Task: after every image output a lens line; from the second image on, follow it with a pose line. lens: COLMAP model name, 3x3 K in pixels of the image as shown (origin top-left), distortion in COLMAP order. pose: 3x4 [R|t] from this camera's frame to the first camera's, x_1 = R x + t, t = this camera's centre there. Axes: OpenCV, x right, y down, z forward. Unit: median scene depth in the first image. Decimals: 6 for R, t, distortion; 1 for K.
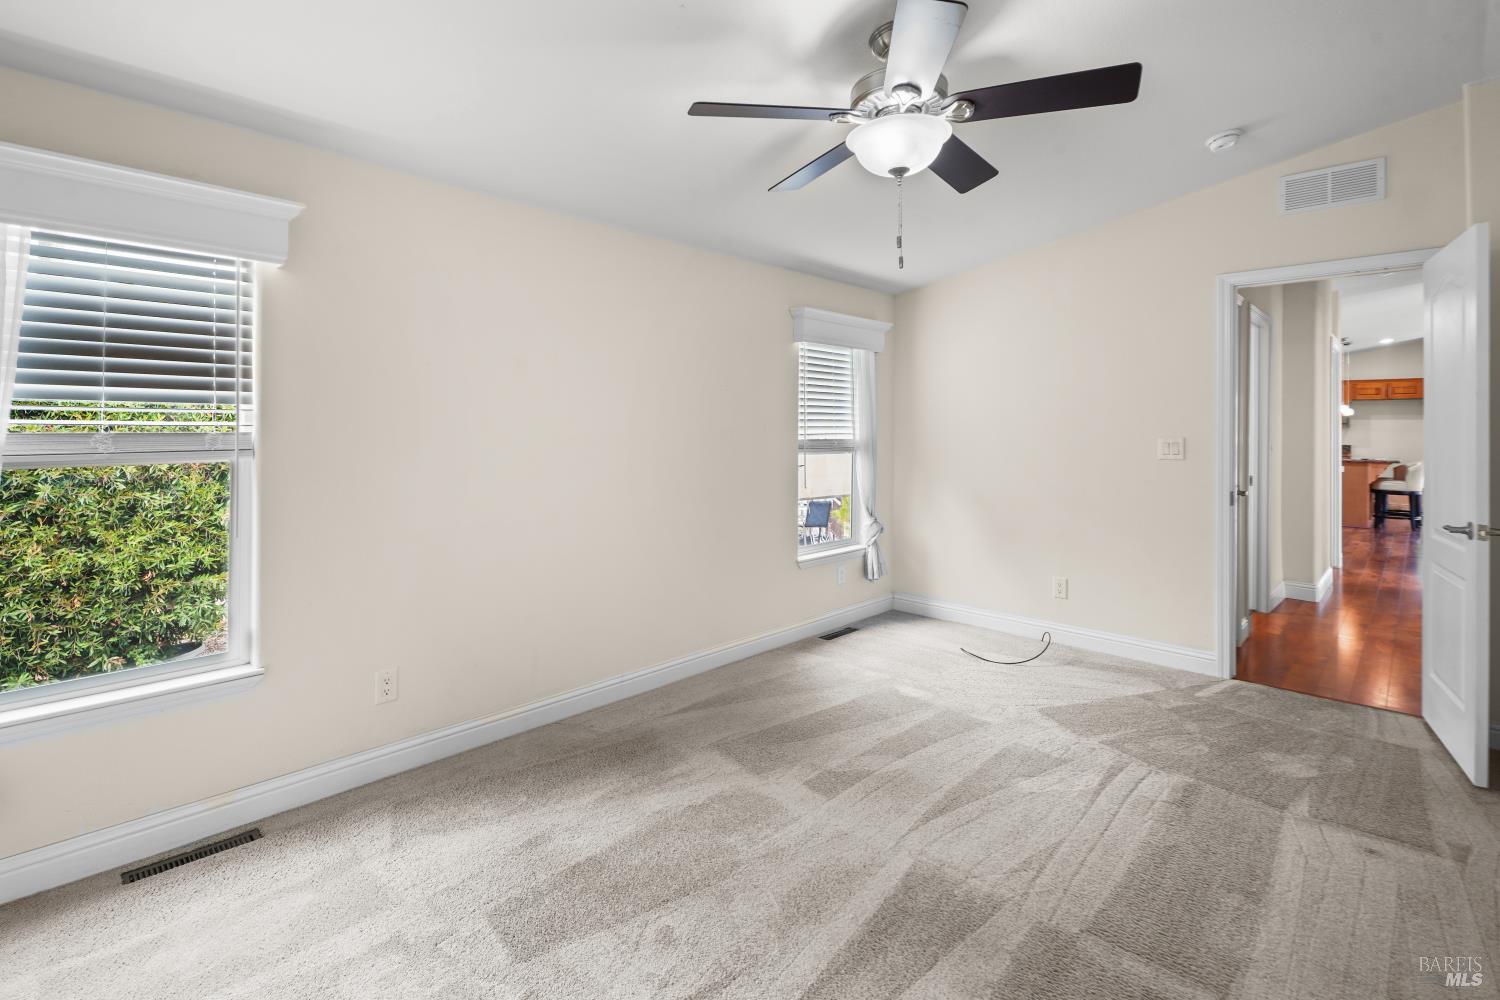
lens RADIAL K [[692.7, 0, 746.1], [0, 692.7, 428.8], [0, 0, 1]] dist [-0.003117, -0.000494]
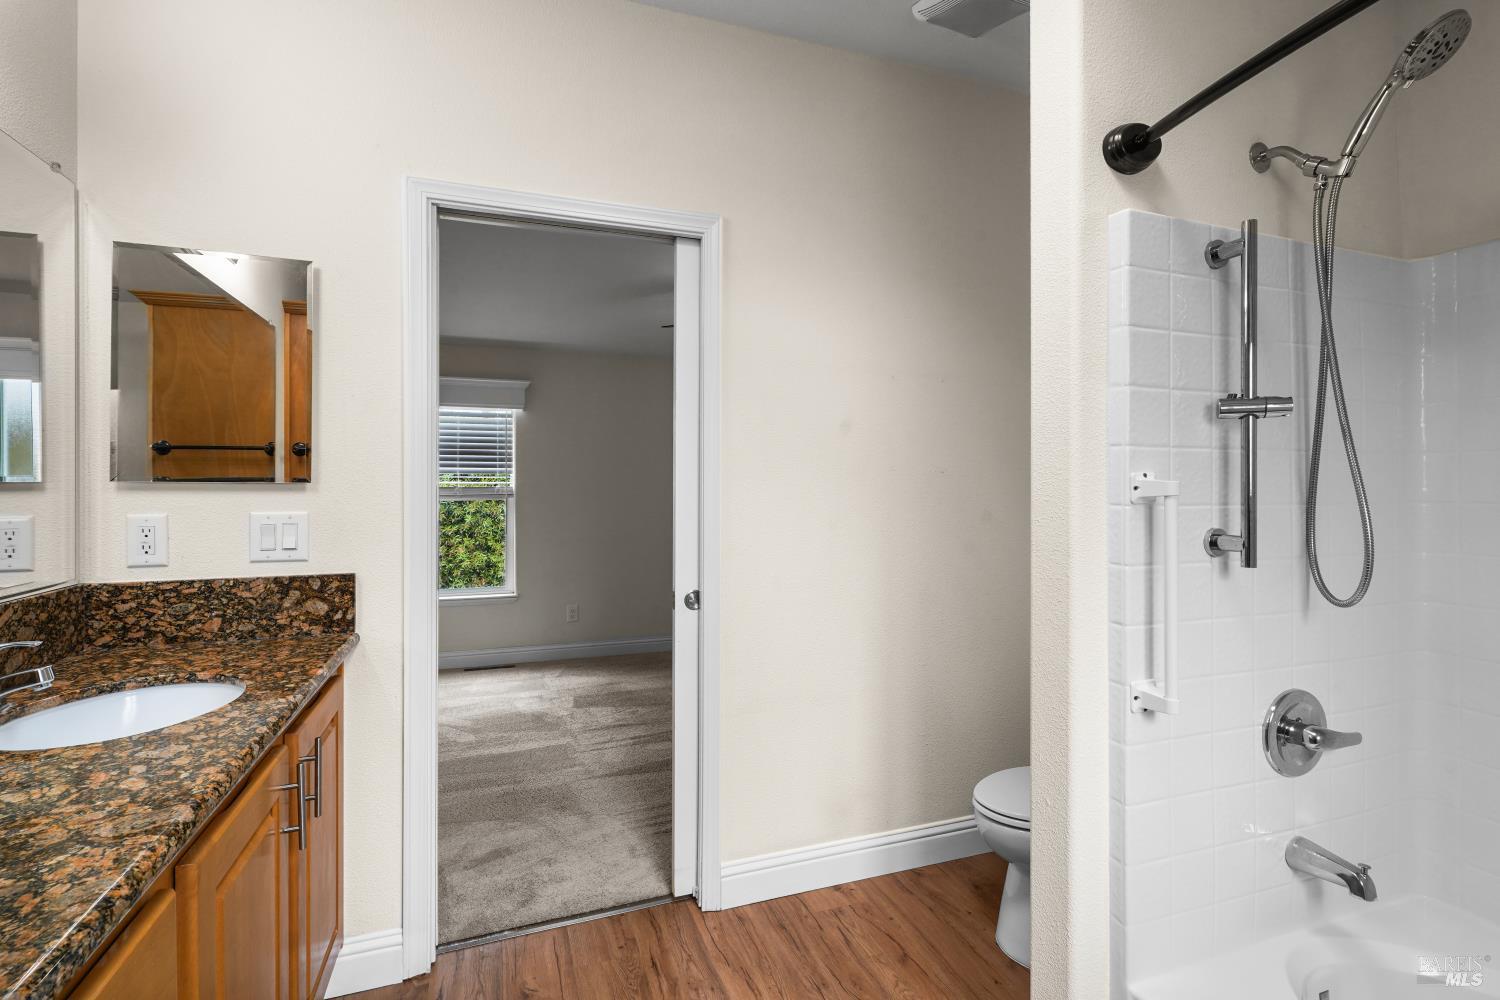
lens RADIAL K [[678.6, 0, 749.0], [0, 678.6, 487.1], [0, 0, 1]] dist [0.001006, -0.000608]
pose [[0.901547, -0.000837, -0.432681, 0.496962], [0.003210, 0.999984, 0.004753, -0.000127], [0.432670, -0.005674, 0.901534, -0.343555]]
